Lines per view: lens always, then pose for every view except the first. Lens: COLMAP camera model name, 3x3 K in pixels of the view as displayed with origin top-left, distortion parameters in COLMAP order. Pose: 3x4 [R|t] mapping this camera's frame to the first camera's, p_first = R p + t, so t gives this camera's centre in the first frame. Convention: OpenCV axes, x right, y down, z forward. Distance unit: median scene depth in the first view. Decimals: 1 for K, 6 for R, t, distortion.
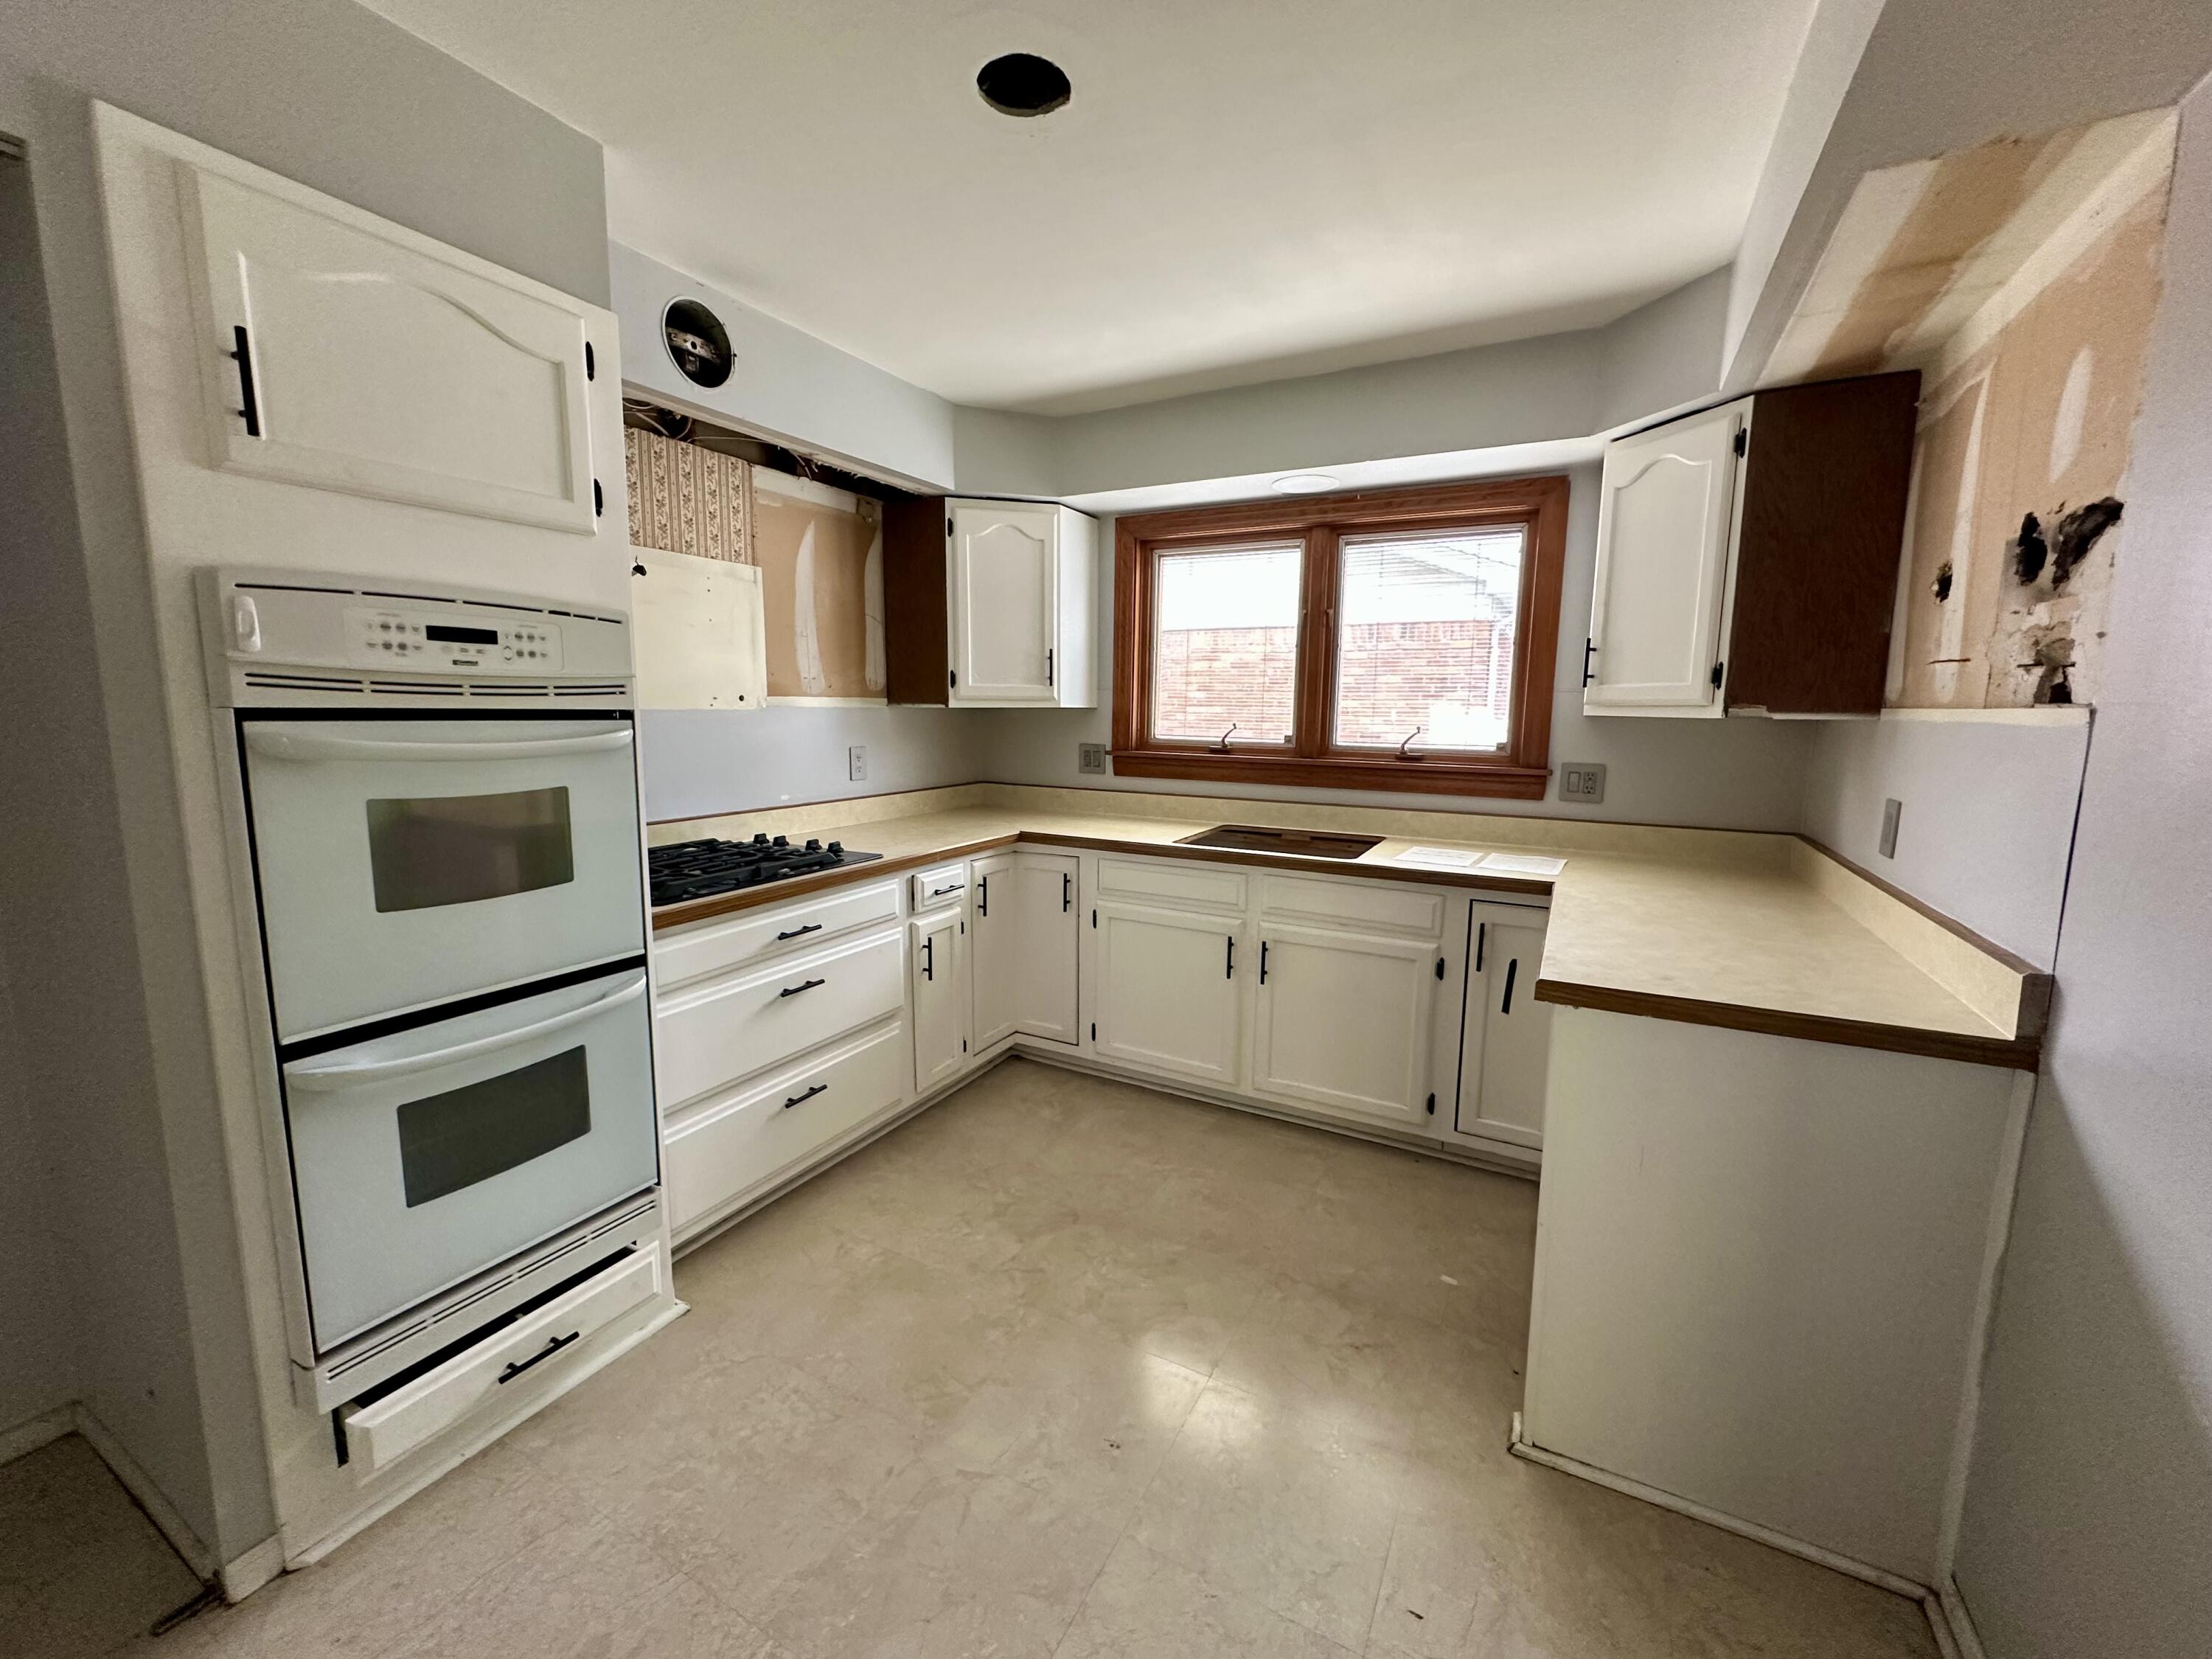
lens RADIAL K [[880.2, 0, 1112.7], [0, 880.2, 822.2], [0, 0, 1]] dist [-0.003102, 0.000562]
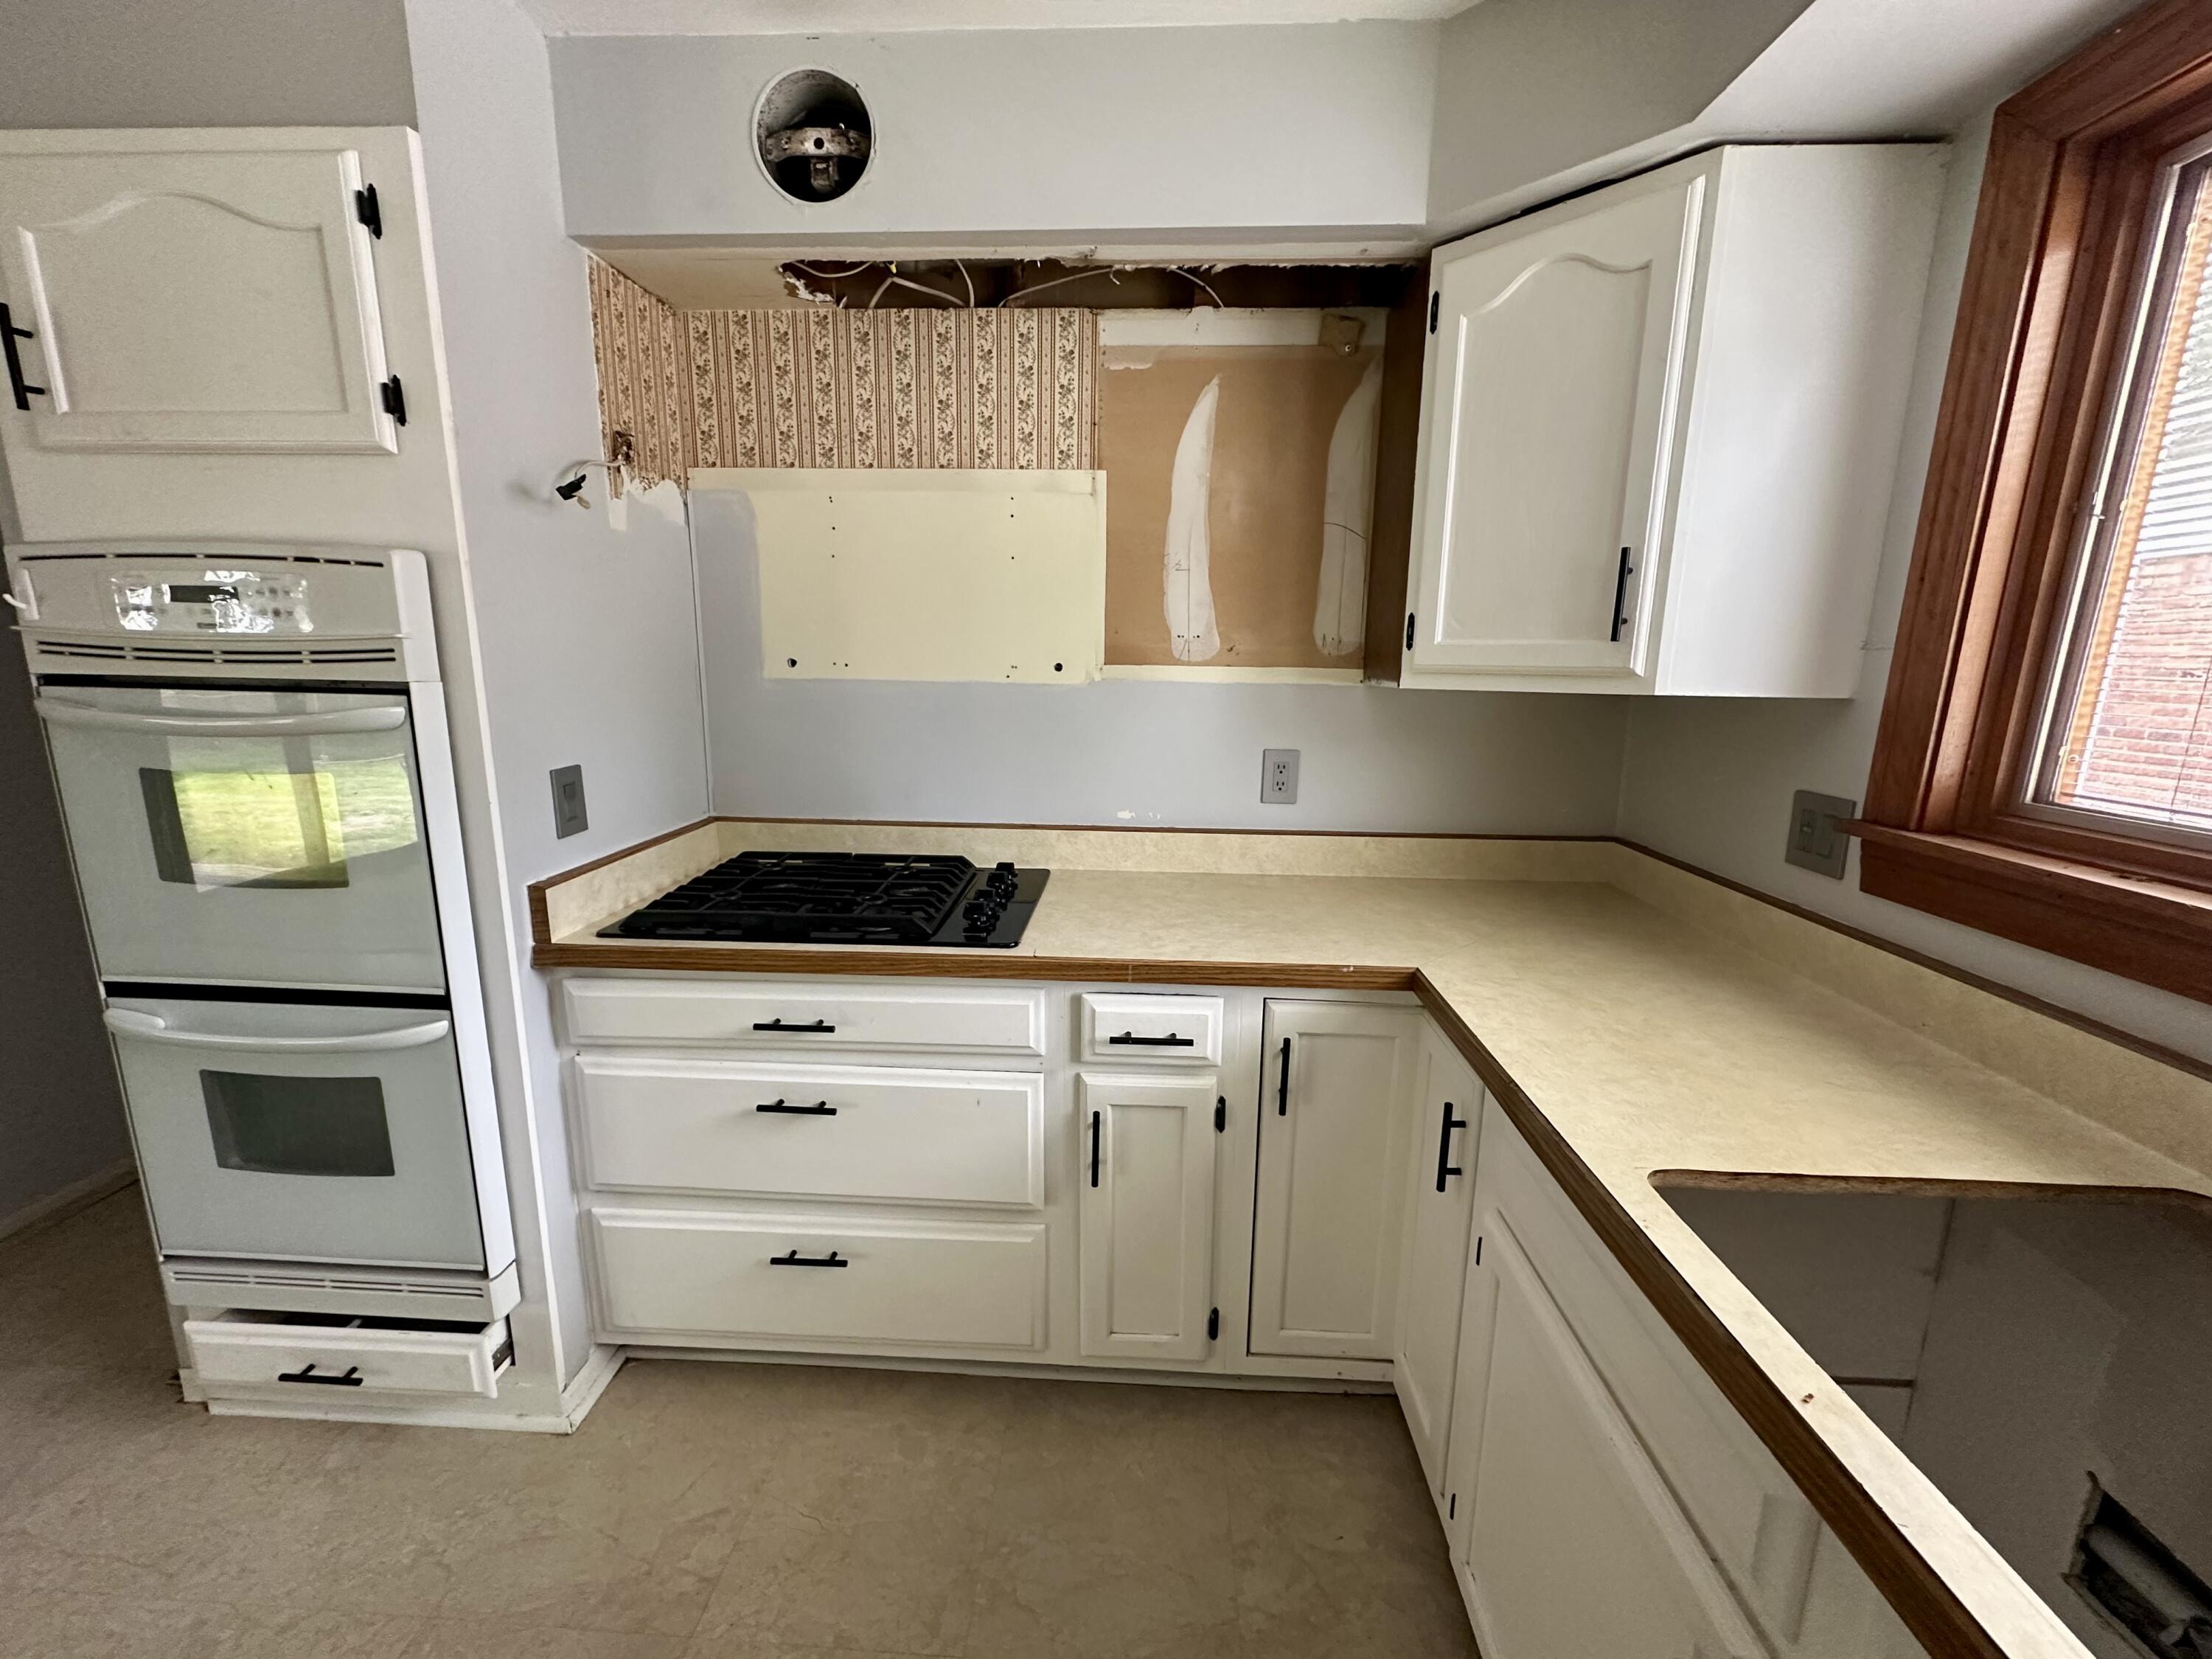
lens RADIAL K [[880.2, 0, 1102.4], [0, 880.2, 825.6], [0, 0, 1]] dist [-0.003102, 0.000562]
pose [[0.423426, 0.166689, -0.890464, 0.244517], [-0.131624, 0.983816, 0.121575, -0.108530], [0.896318, 0.065729, 0.438513, 0.744107]]
